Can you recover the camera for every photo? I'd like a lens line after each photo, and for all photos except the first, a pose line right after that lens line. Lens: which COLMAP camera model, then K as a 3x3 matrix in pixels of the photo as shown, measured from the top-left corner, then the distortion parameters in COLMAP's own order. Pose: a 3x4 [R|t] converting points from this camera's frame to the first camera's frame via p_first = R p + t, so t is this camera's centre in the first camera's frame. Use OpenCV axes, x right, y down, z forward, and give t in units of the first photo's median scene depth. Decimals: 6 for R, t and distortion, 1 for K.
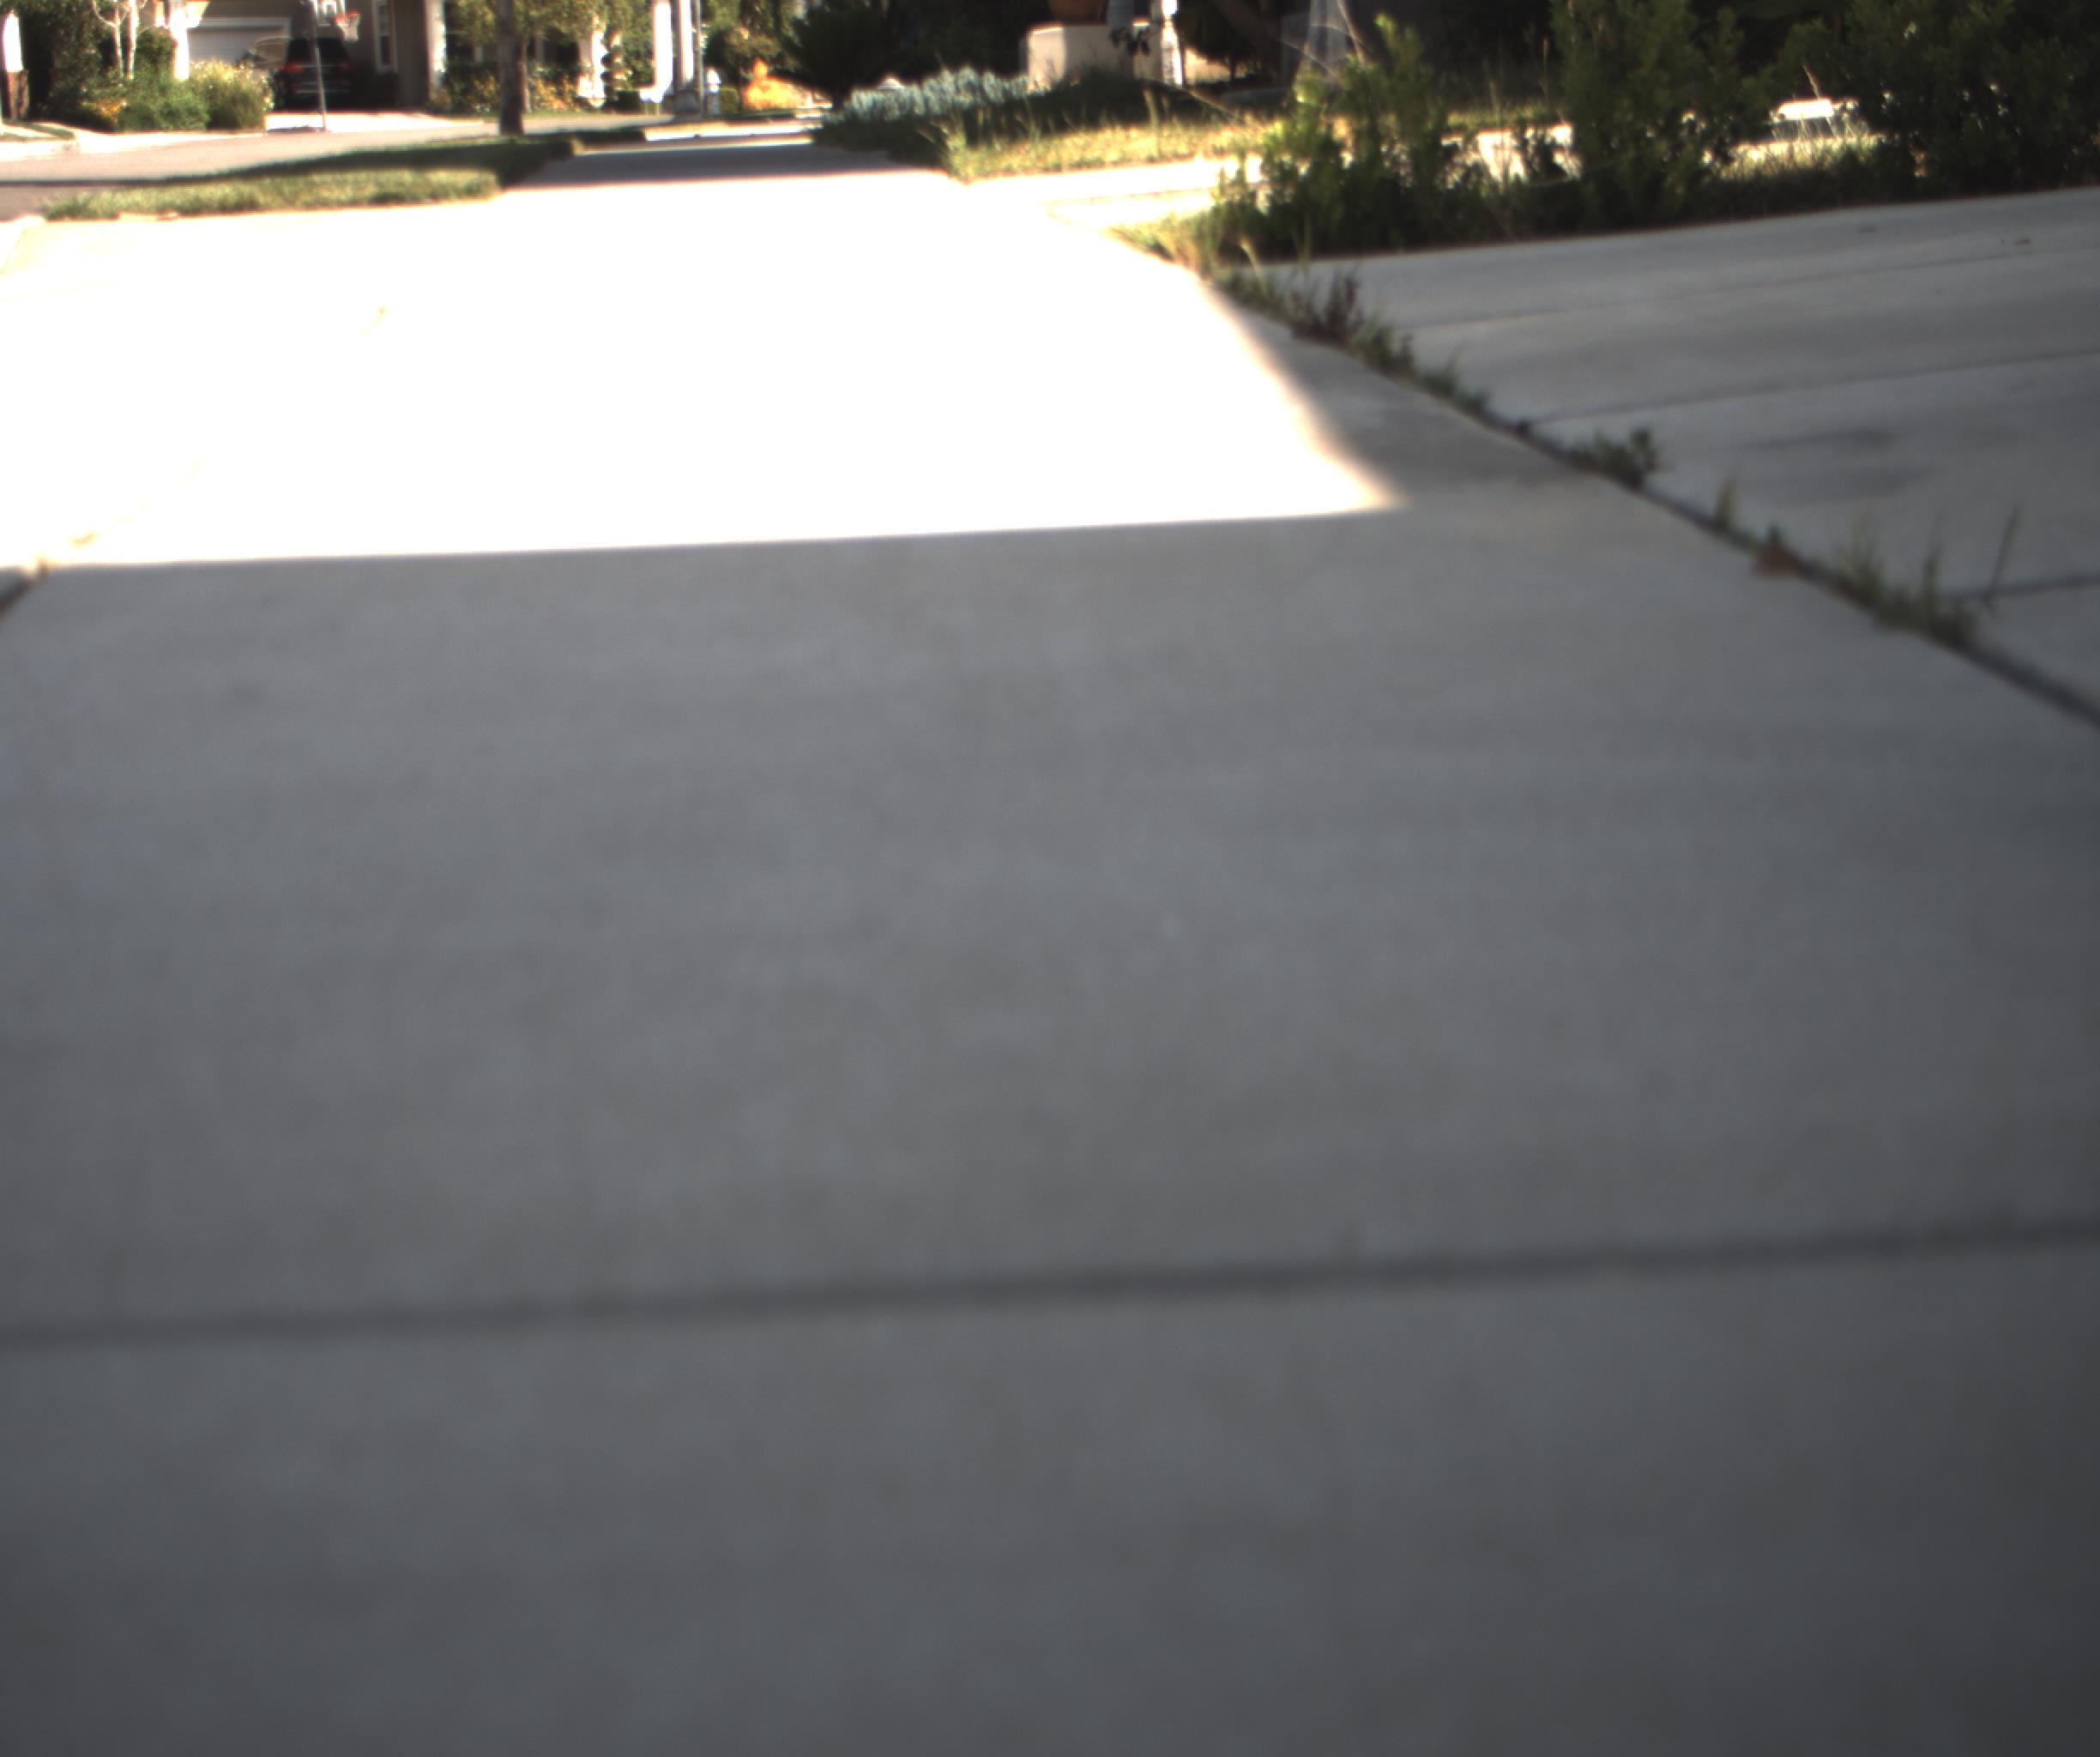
lens RADIAL K [[3980.1, 0, 1050.0], [0, 3980.1, 878.5], [0, 0, 1]] dist [-0.183242, 0.972445]
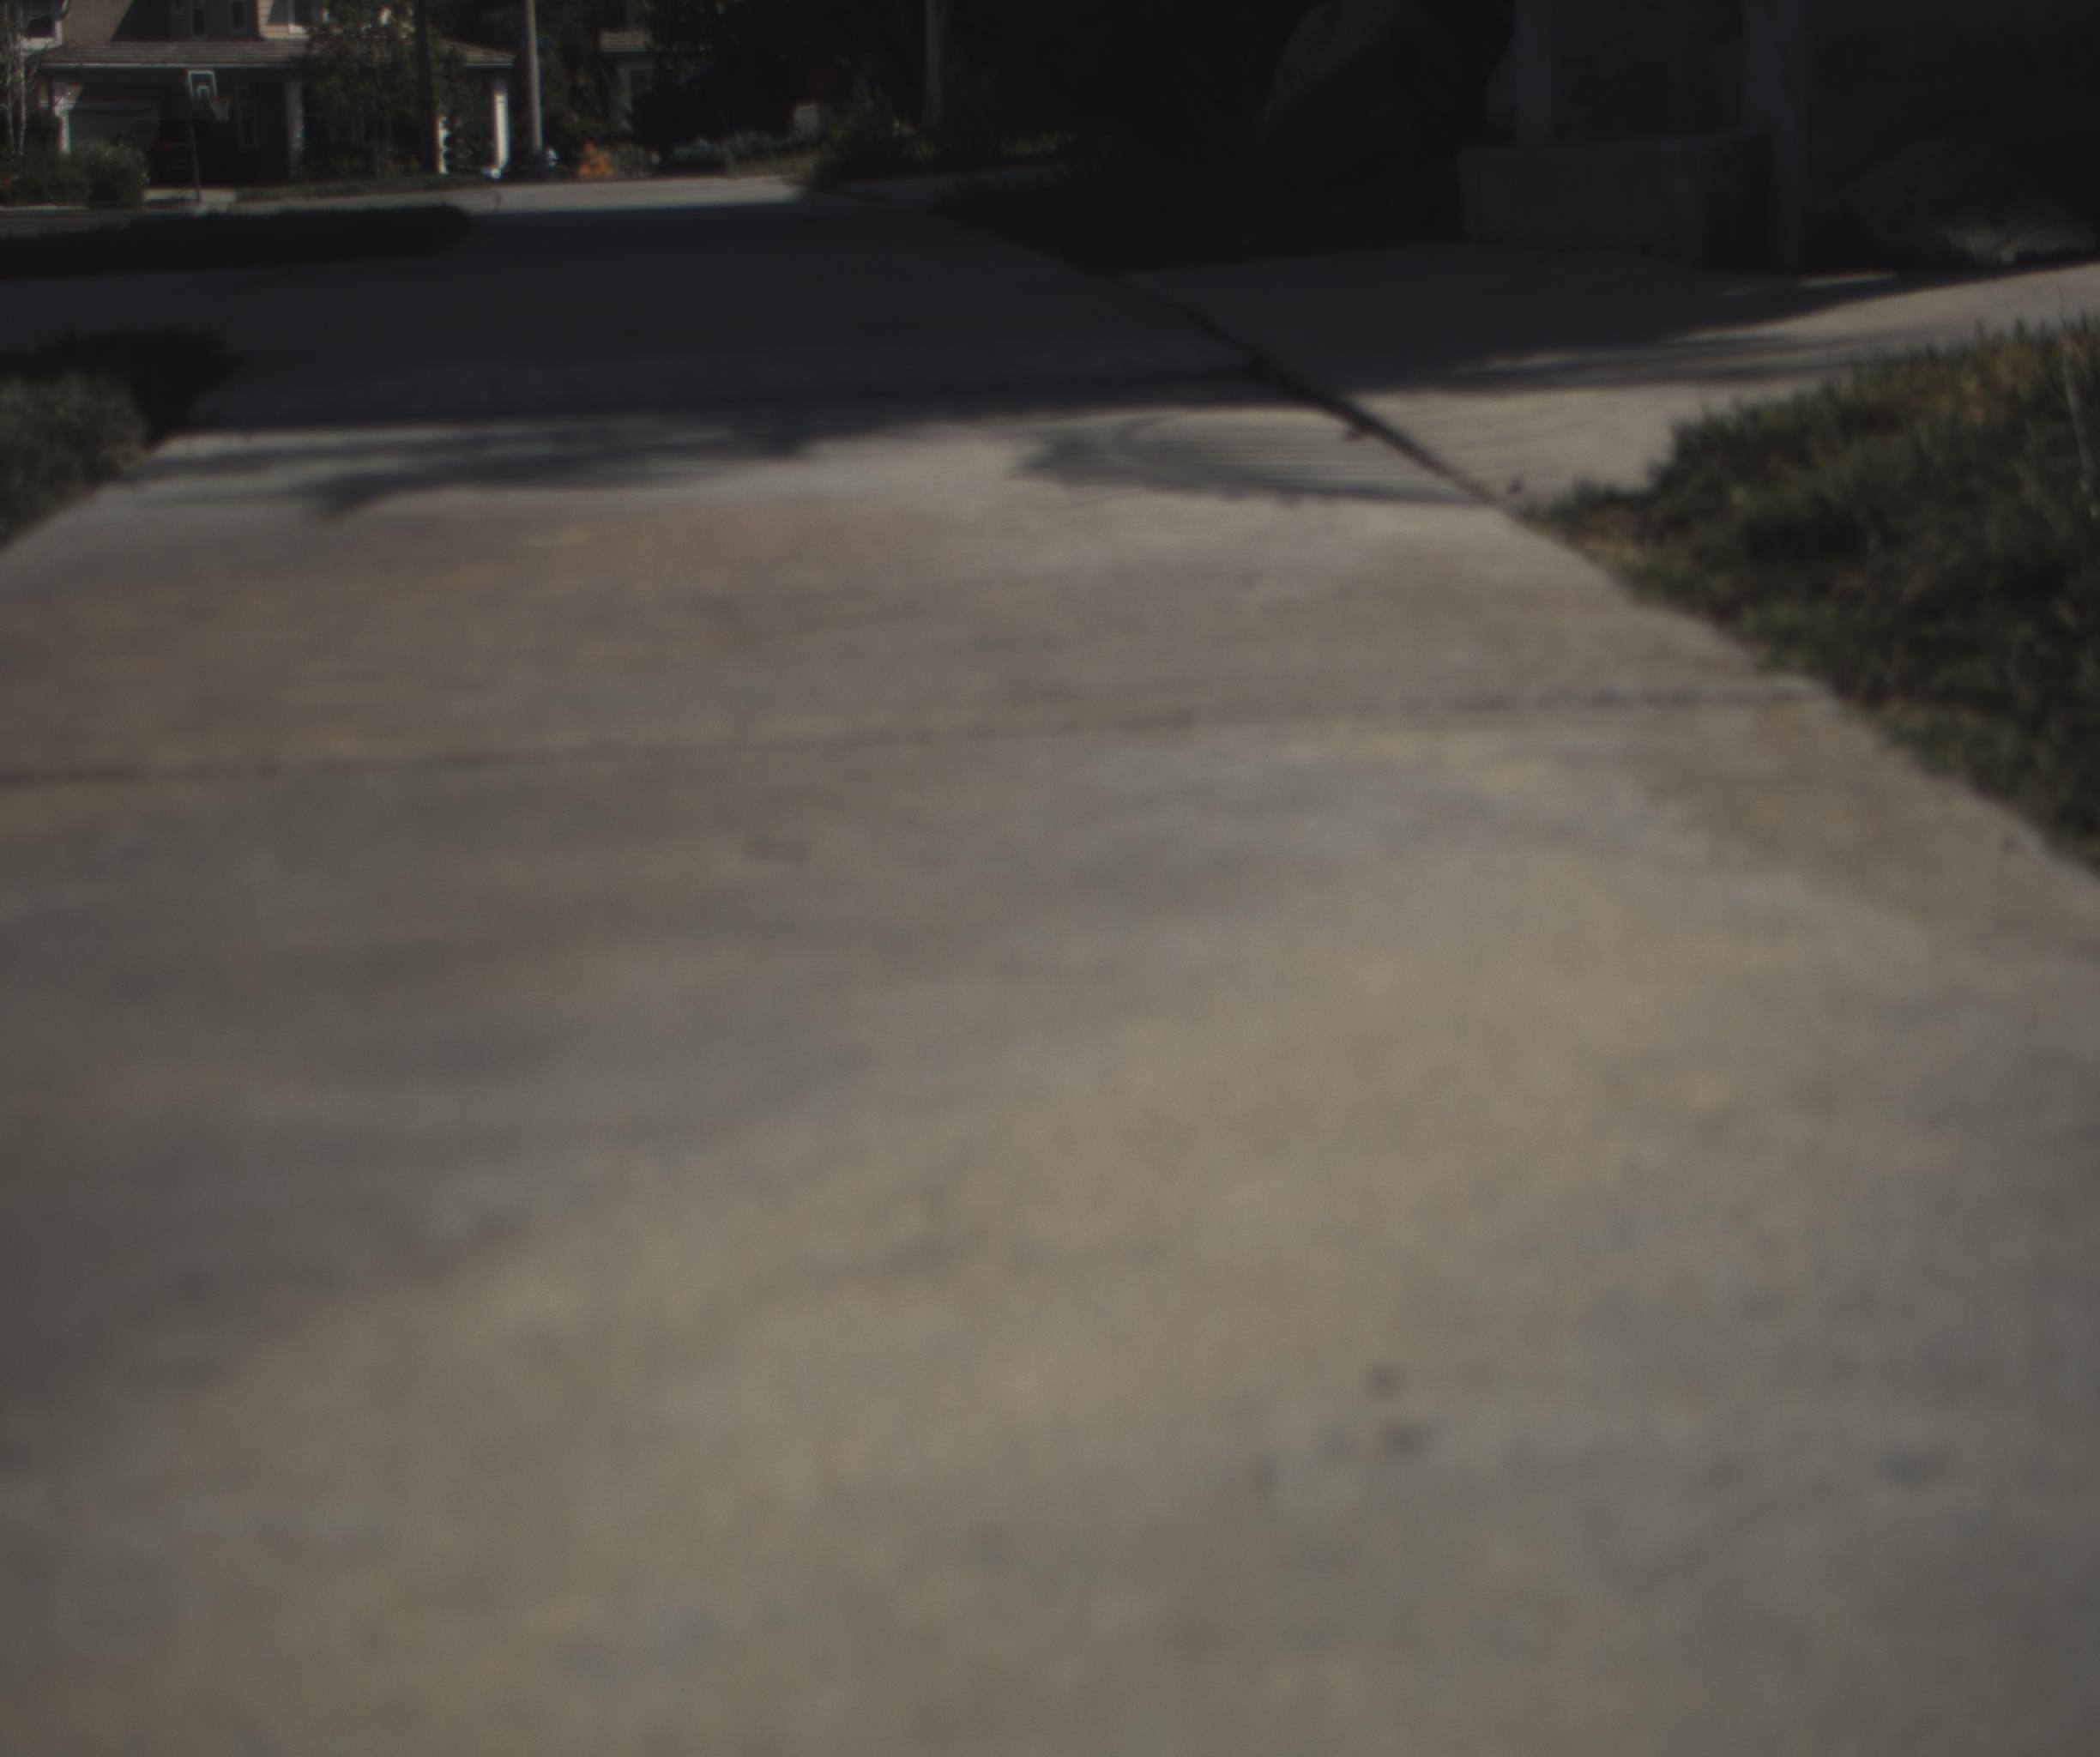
lens RADIAL K [[3980.1, 0, 1050.0], [0, 3980.1, 878.5], [0, 0, 1]] dist [-0.183242, 0.972445]
pose [[0.998998, -0.004351, 0.044551, 0.005701], [0.005314, 0.999755, -0.021506, 0.026111], [-0.044447, 0.021721, 0.998776, -0.116676]]
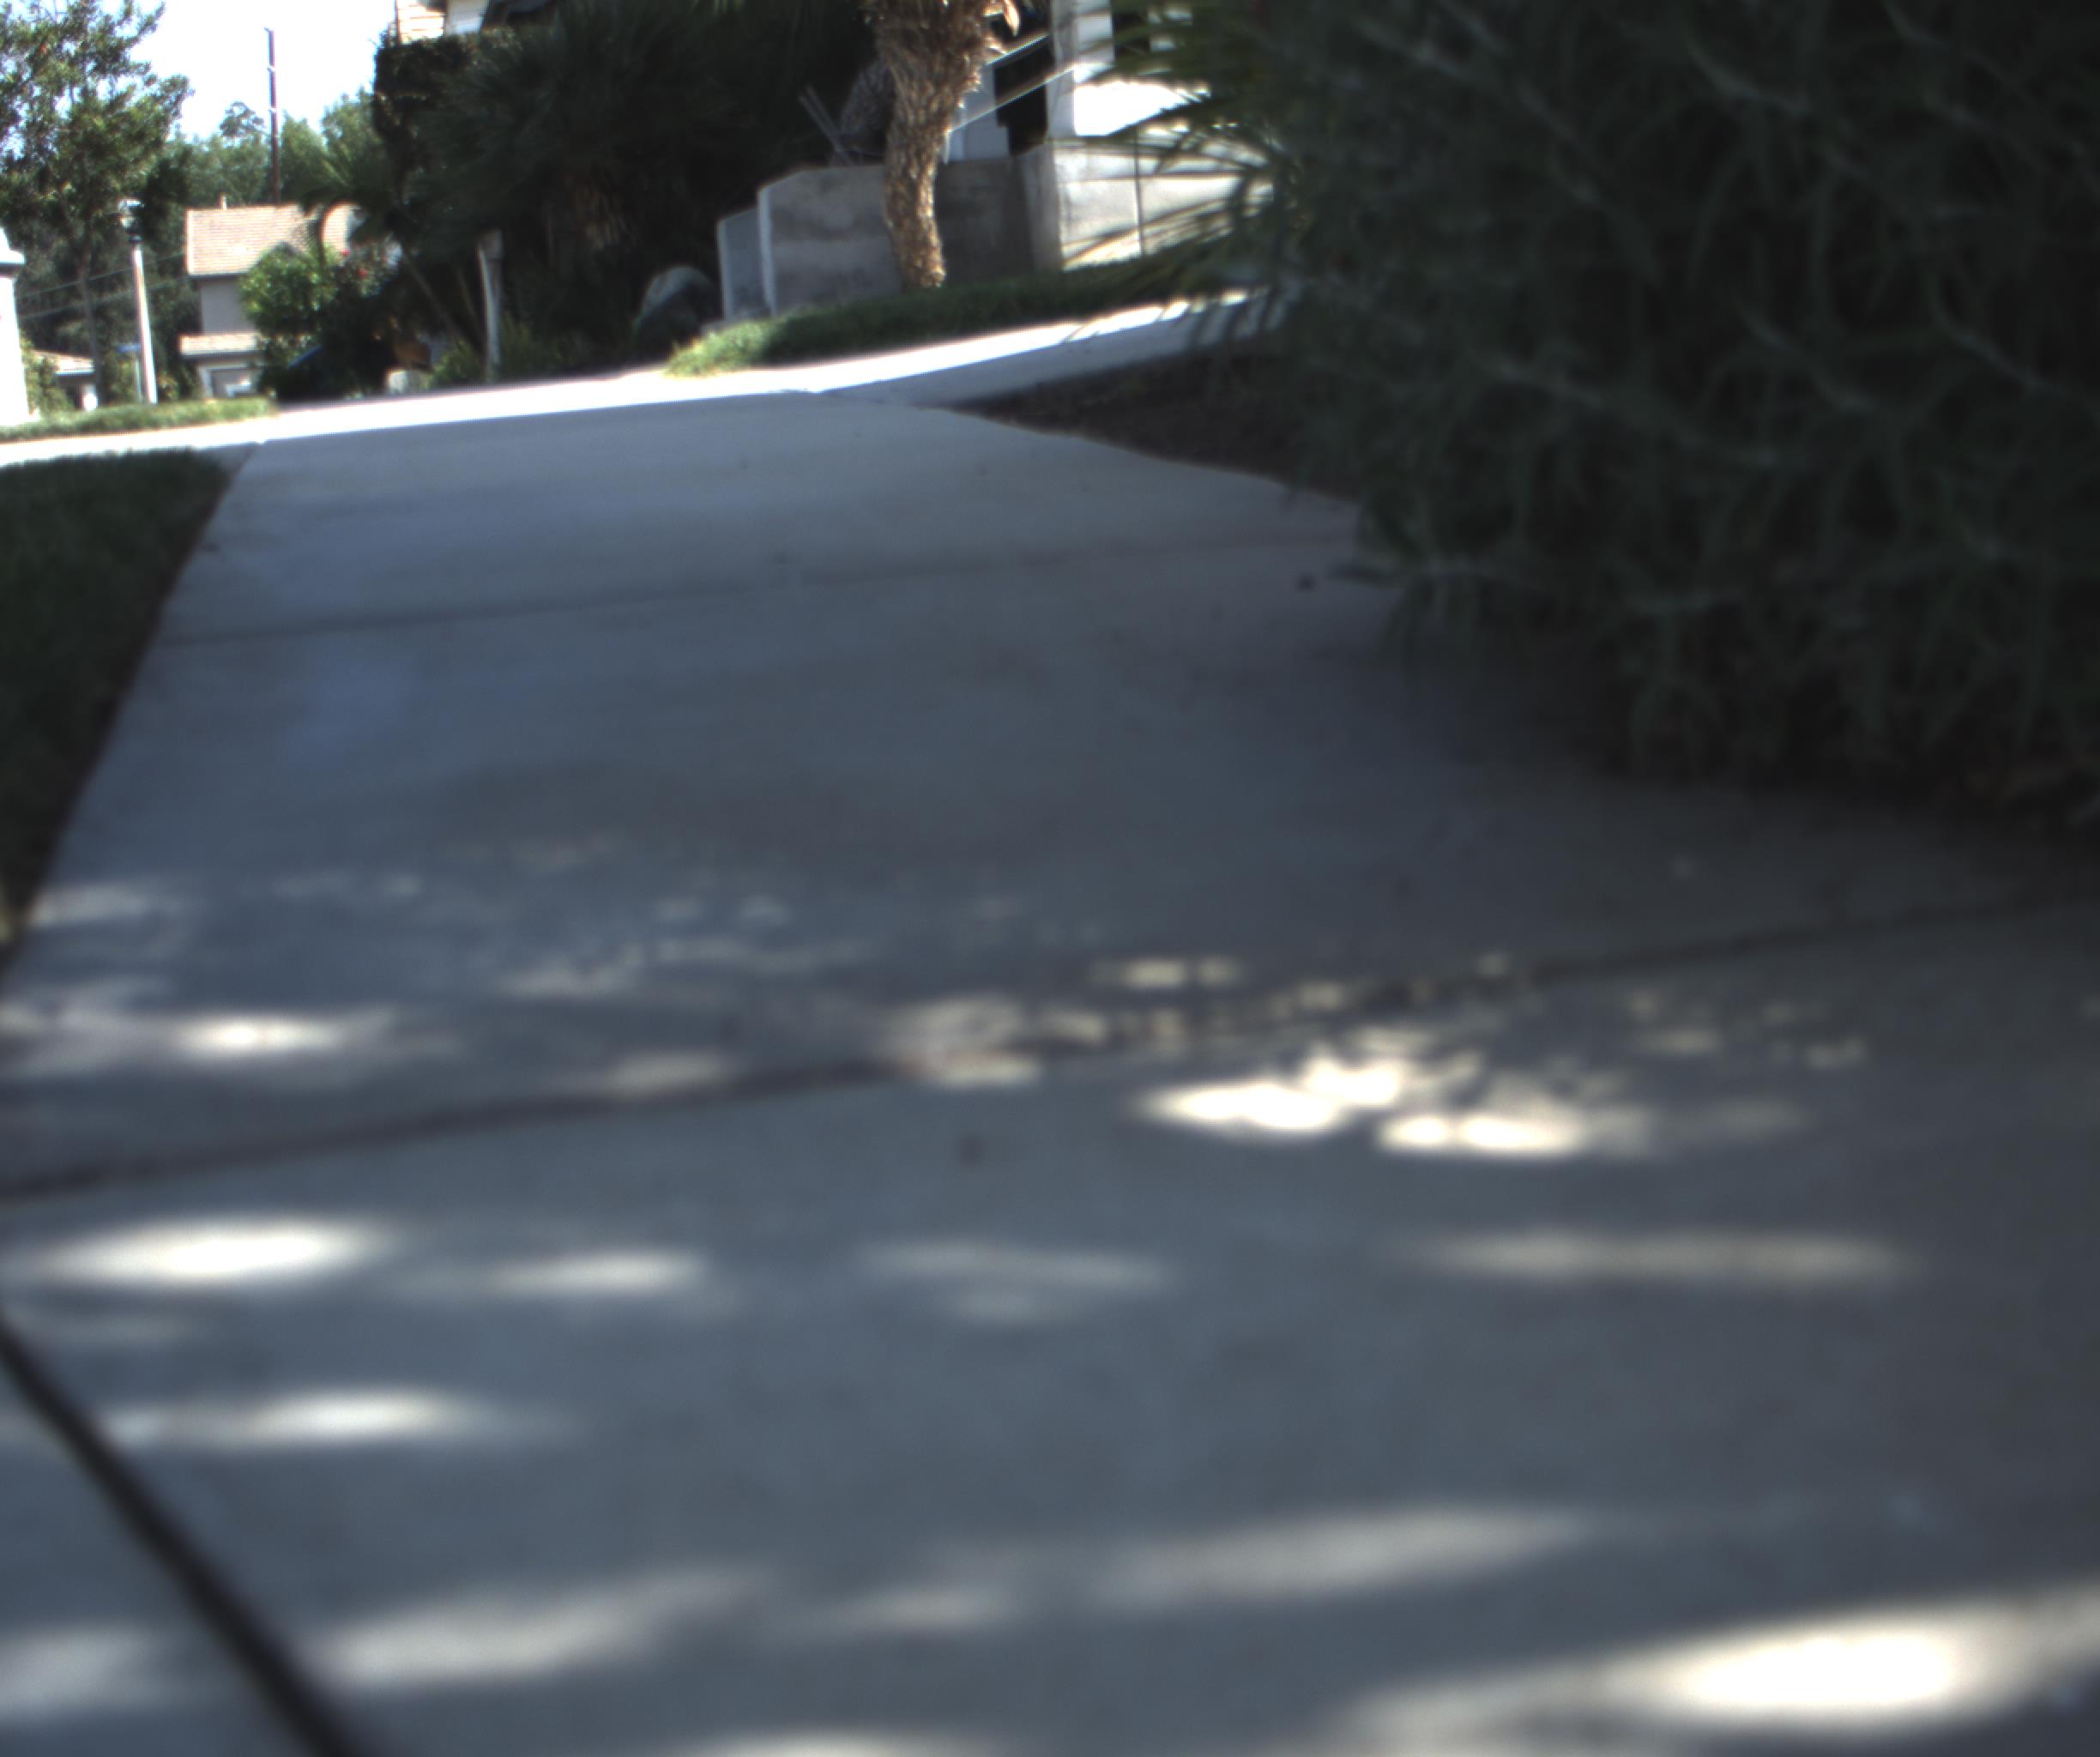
lens RADIAL K [[3980.1, 0, 1050.0], [0, 3980.1, 878.5], [0, 0, 1]] dist [-0.183242, 0.972445]
pose [[0.986921, -0.062815, 0.148465, 0.002963], [0.076133, 0.993400, -0.085795, 0.057203], [-0.142096, 0.095976, 0.985189, -0.240148]]
